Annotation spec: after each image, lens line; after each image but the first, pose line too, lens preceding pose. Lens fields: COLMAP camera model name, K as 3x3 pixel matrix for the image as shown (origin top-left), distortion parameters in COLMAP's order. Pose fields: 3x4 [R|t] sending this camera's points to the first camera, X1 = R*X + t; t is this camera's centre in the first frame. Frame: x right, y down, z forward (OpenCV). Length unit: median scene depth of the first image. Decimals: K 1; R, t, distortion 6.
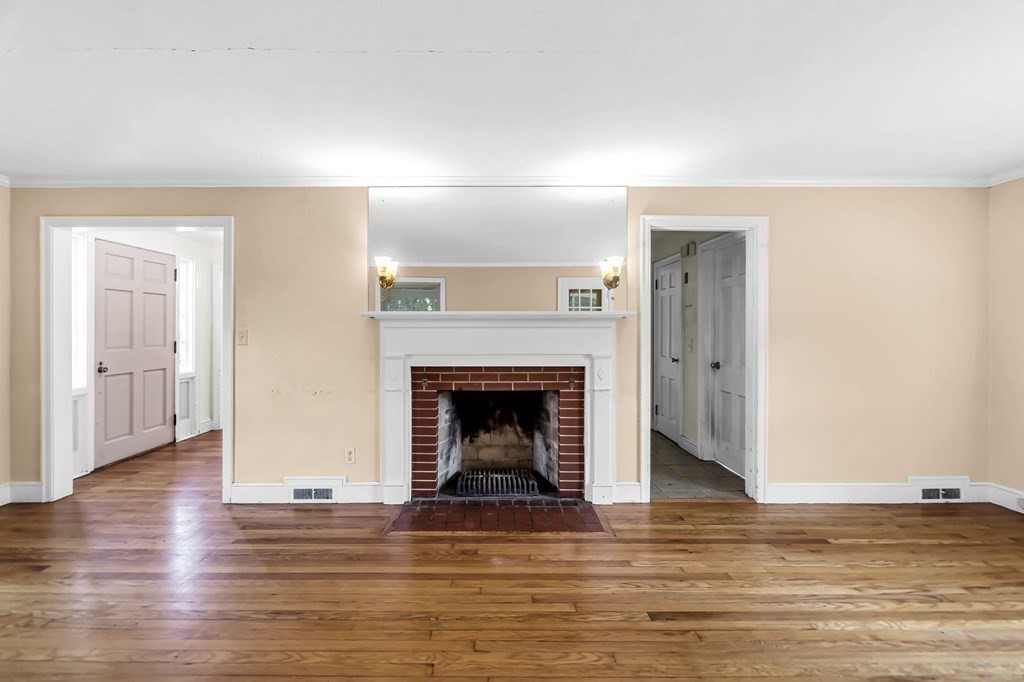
lens RADIAL K [[412.3, 0, 499.3], [0, 412.3, 328.2], [0, 0, 1]] dist [-0.002477, -0.000287]
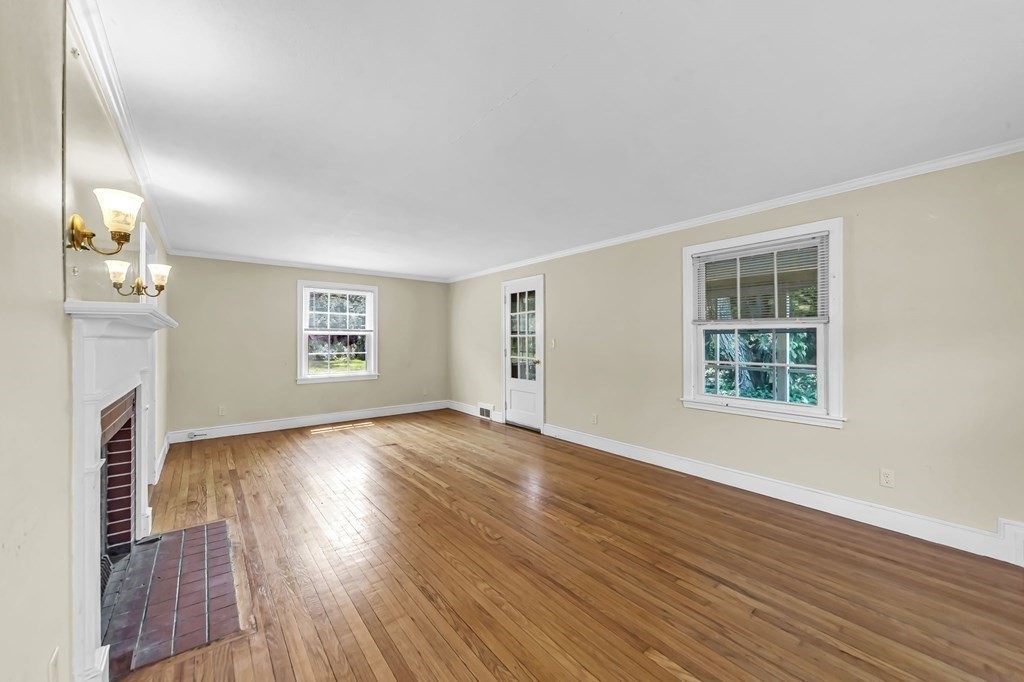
lens RADIAL K [[385.5, 0, 512.0], [0, 385.5, 341.0], [0, 0, 1]] dist [-0.001223, -0.000196]
pose [[-0.617346, 0.000767, 0.786691, -0.894371], [0.003303, 0.999993, 0.001617, 0.007458], [-0.786684, 0.003597, -0.617345, 0.882481]]
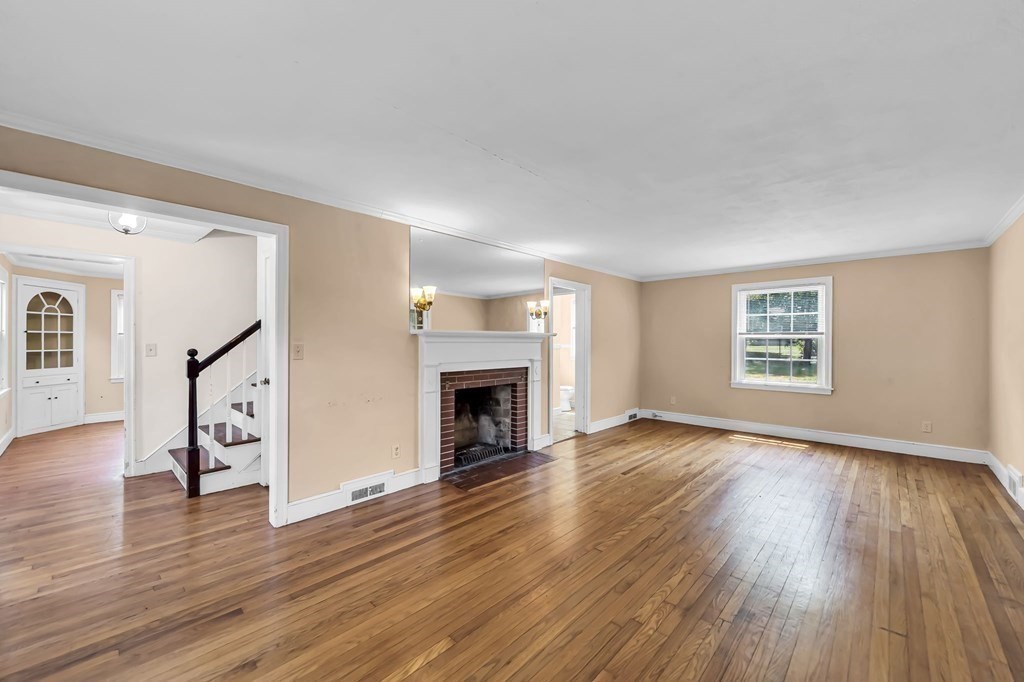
lens RADIAL K [[395.0, 0, 512.0], [0, 395.0, 341.0], [0, 0, 1]] dist [-0.001262, -0.000383]
pose [[0.689499, 0.005972, 0.724262, -0.950774], [-0.003679, 0.999982, -0.004743, -0.000202], [-0.724277, 0.000606, 0.689509, -0.014502]]
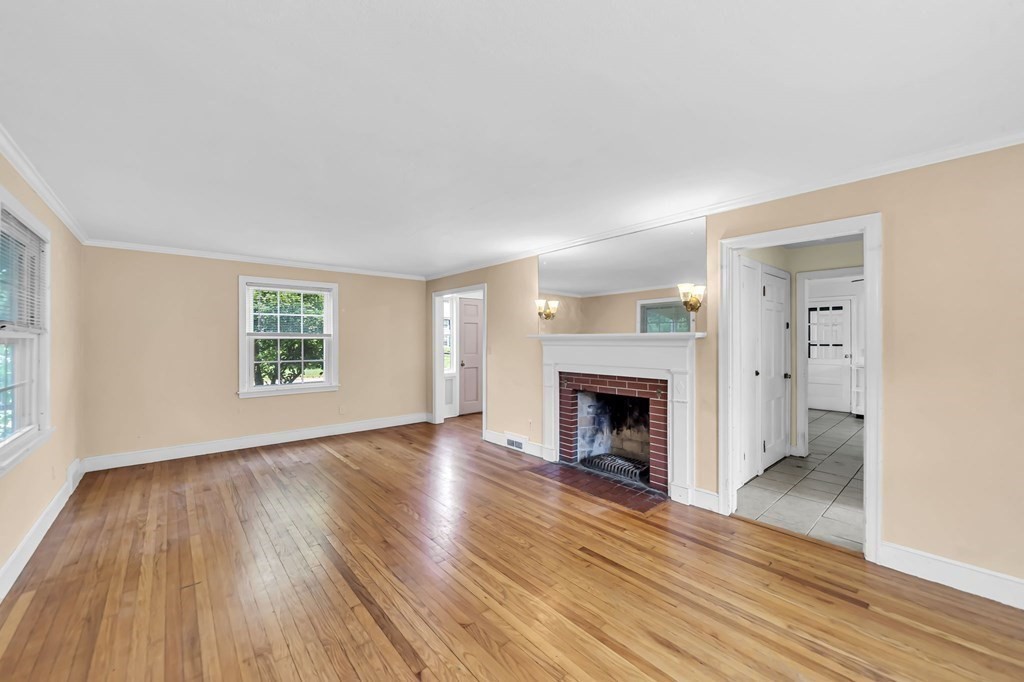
lens RADIAL K [[399.2, 0, 524.4], [0, 399.2, 339.1], [0, 0, 1]] dist [-0.002431, -0.000342]
pose [[0.666853, -0.001858, -0.745187, 0.774787], [0.000790, 0.999998, -0.001786, -0.020579], [0.745189, 0.000602, 0.666853, -0.051535]]
